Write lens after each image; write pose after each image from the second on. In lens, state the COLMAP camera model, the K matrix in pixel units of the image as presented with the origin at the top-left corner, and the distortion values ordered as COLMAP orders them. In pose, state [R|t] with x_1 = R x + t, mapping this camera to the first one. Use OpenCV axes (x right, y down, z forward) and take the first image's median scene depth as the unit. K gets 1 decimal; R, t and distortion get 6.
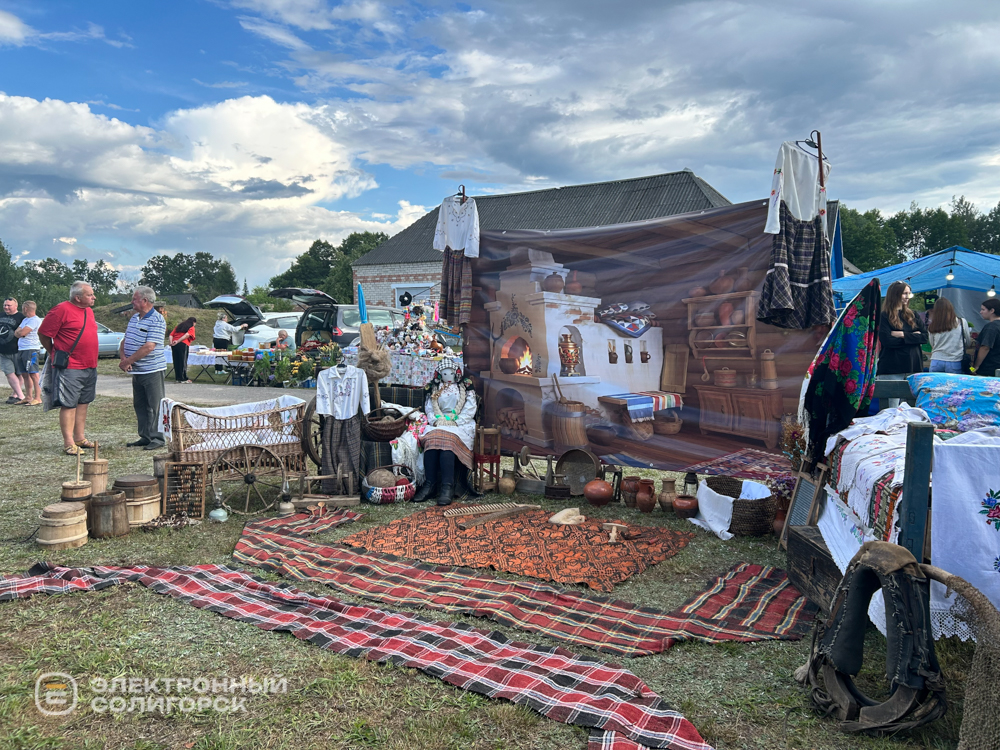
lens RADIAL K [[757.5, 0, 500.0], [0, 757.5, 375.0], [0, 0, 1]] dist [0.078758, -0.081583]
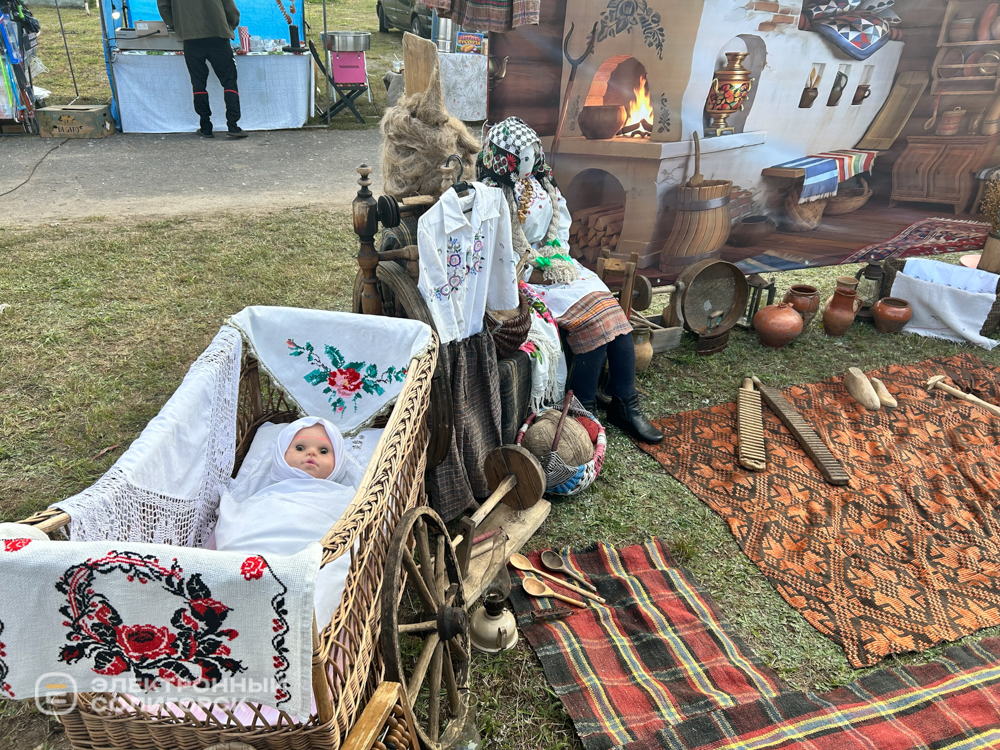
lens RADIAL K [[757.5, 0, 500.0], [0, 757.5, 375.0], [0, 0, 1]] dist [0.078758, -0.081583]
pose [[0.593898, -0.342155, 0.728159, -0.481978], [0.012485, 0.908873, 0.416887, -0.076541], [-0.804444, -0.238497, 0.544049, 0.807638]]
